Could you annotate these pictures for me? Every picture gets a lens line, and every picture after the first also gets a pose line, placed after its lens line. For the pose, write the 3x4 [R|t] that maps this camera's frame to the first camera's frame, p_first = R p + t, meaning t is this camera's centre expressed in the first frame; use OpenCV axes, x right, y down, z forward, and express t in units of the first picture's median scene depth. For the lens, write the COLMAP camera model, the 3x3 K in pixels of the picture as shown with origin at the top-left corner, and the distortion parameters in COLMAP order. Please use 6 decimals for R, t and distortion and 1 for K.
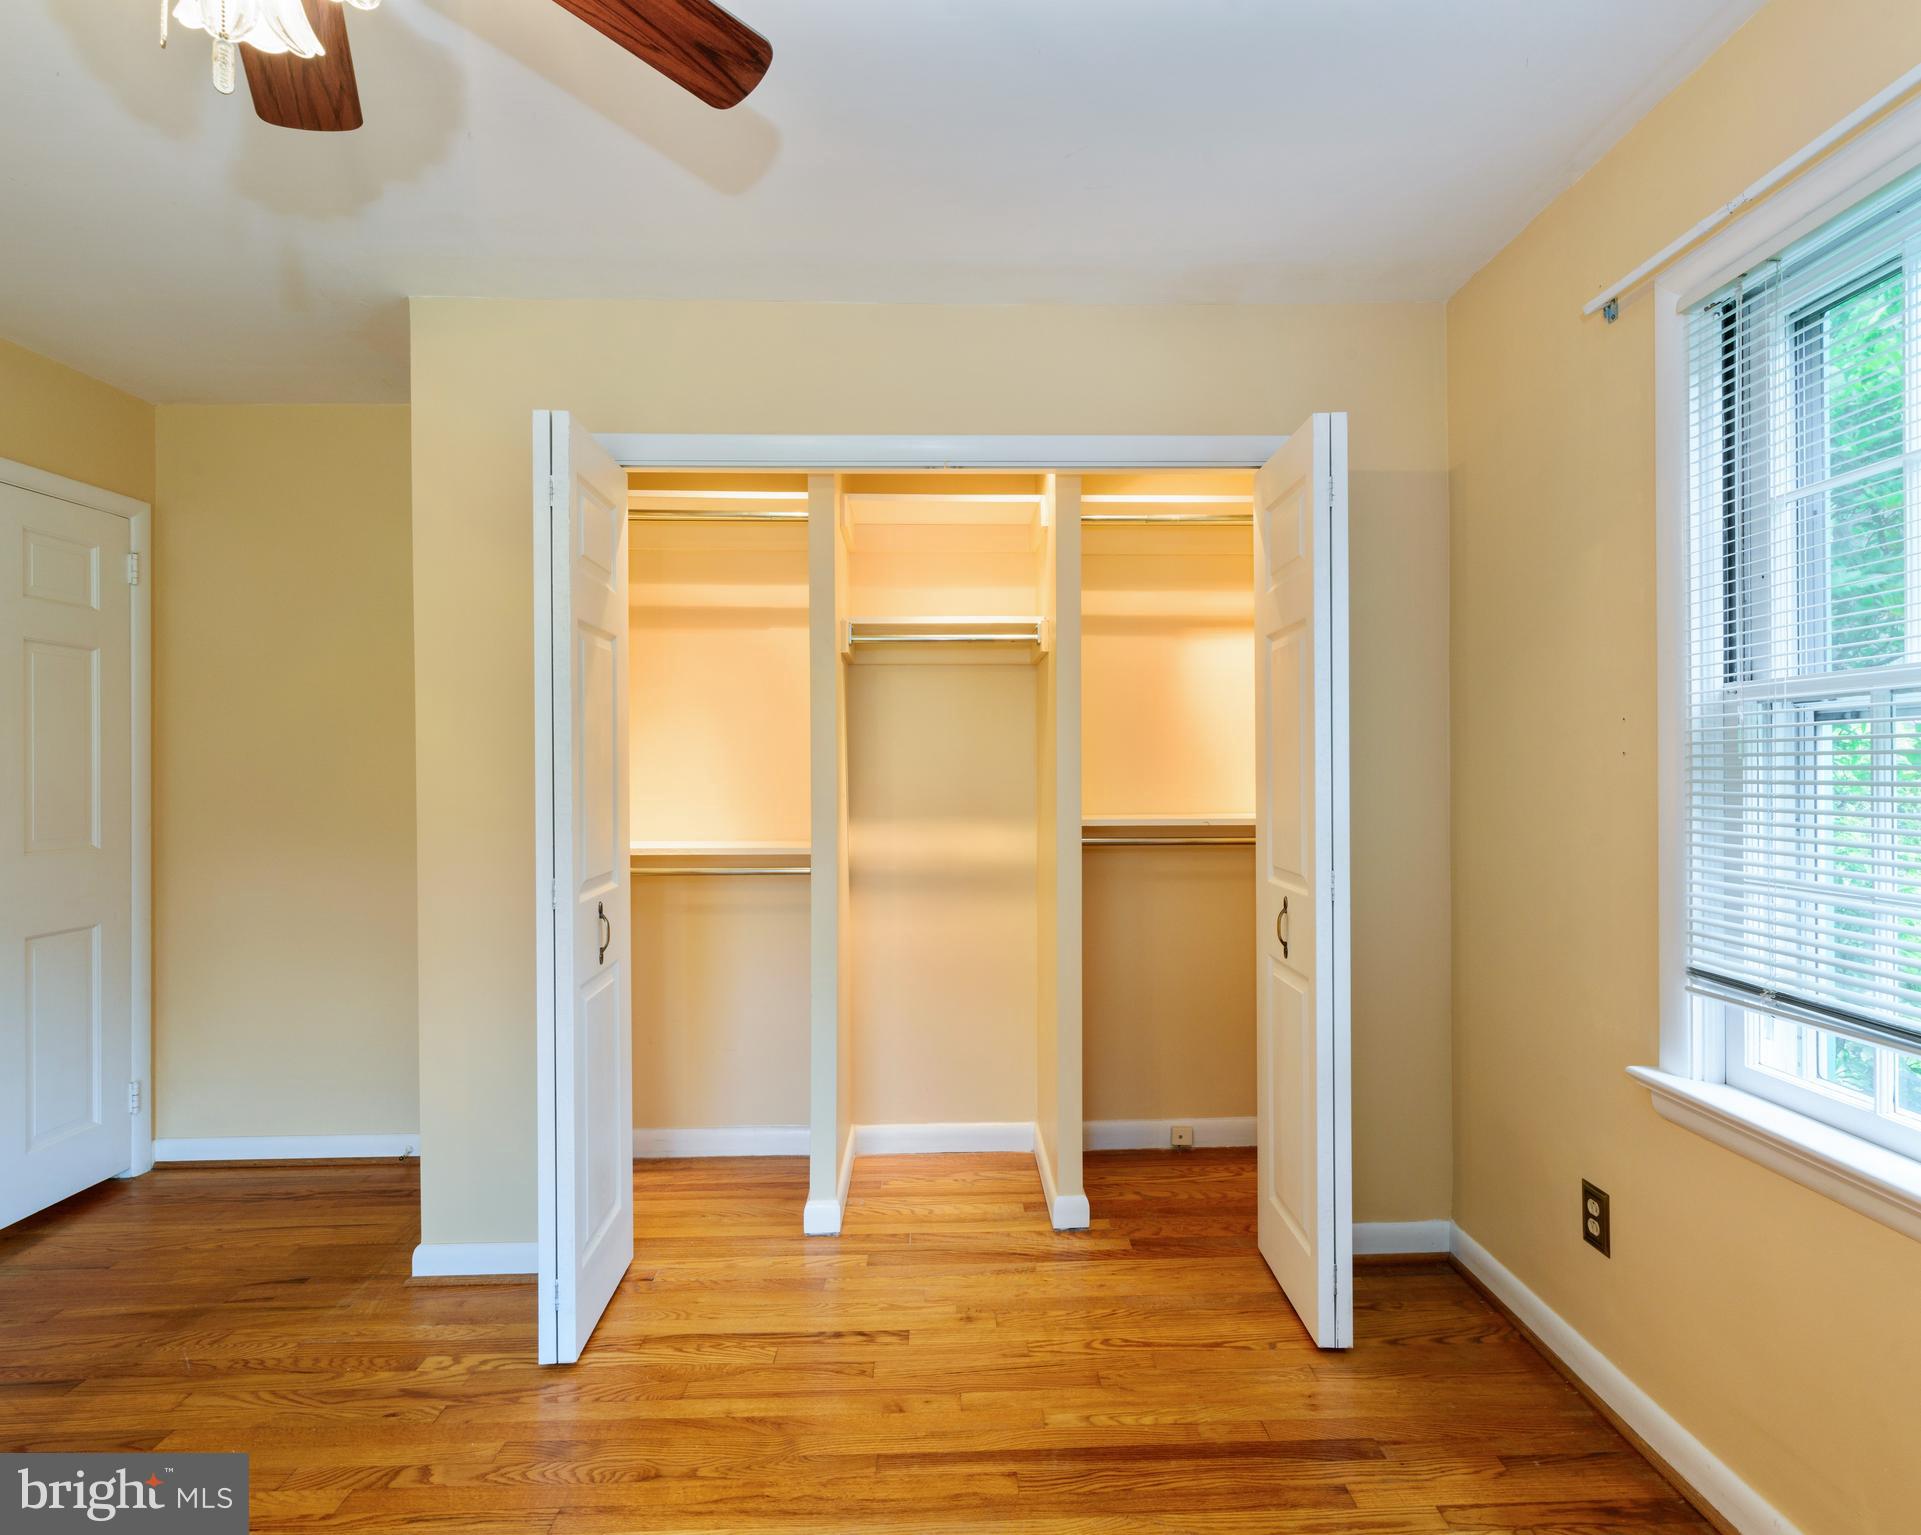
lens RADIAL K [[987.7, 0, 971.3], [0, 987.7, 774.1], [0, 0, 1]] dist [-0.001507, 0.000661]
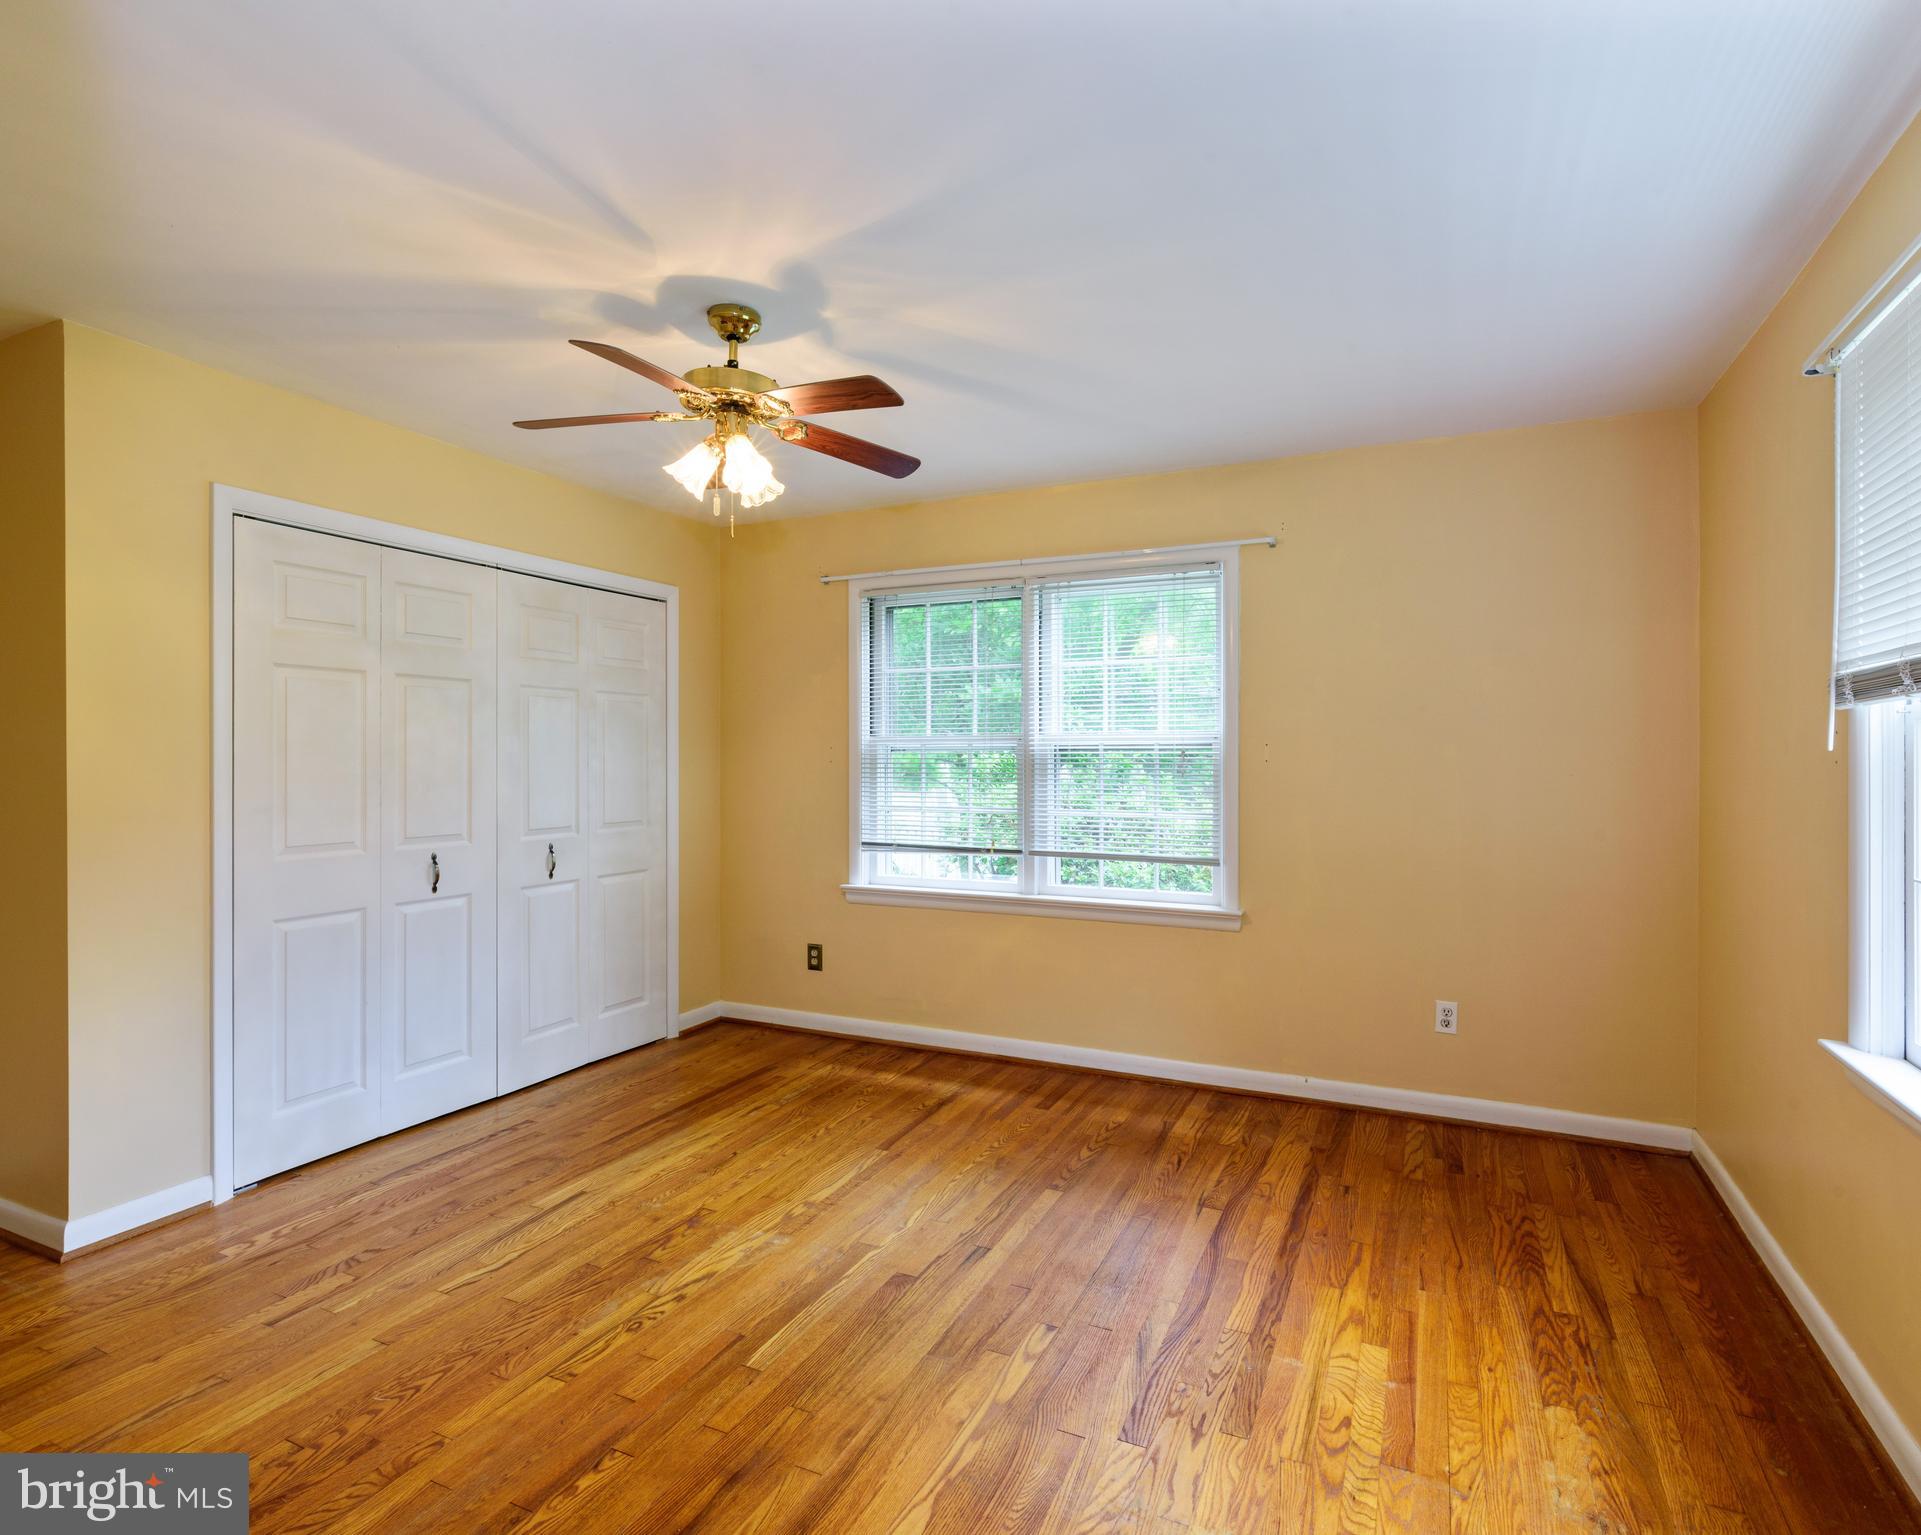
lens RADIAL K [[992.5, 0, 974.1], [0, 992.5, 760.5], [0, 0, 1]] dist [-0.001922, 0.000729]
pose [[0.450308, 0.005041, 0.892859, -1.233733], [0.002235, 0.999975, -0.006773, -0.004951], [-0.892871, 0.005045, 0.450285, -0.387168]]
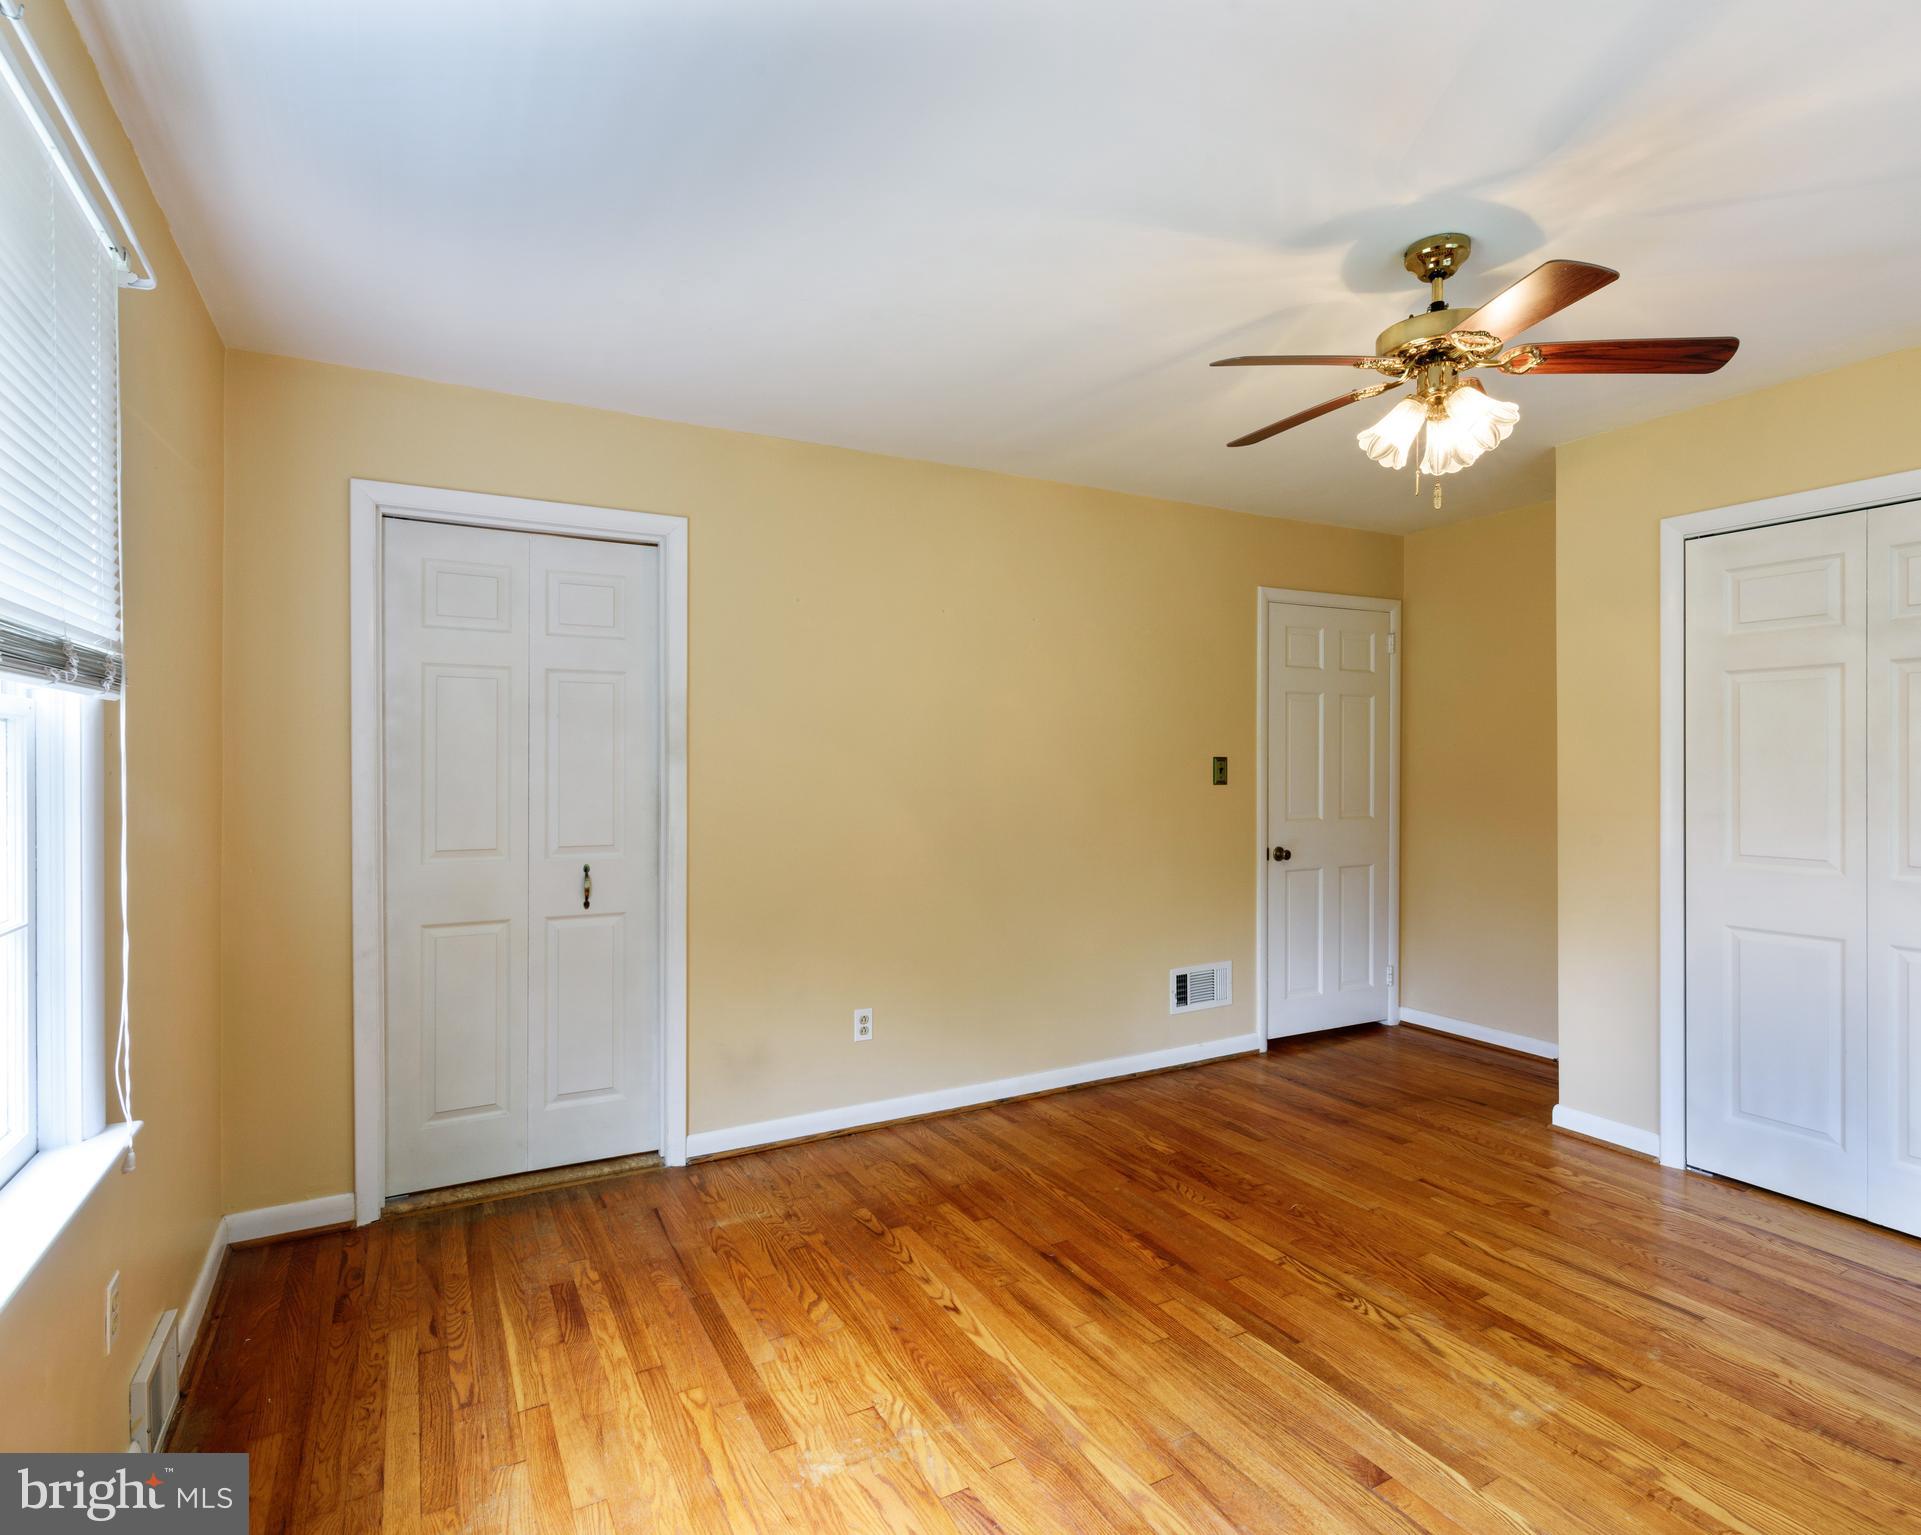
lens RADIAL K [[992.5, 0, 974.1], [0, 992.5, 760.5], [0, 0, 1]] dist [-0.001922, 0.000729]
pose [[0.461947, 0.001271, -0.886907, 0.378039], [-0.006860, 0.999974, -0.002140, -0.016444], [0.886881, 0.007073, 0.461943, -0.487812]]
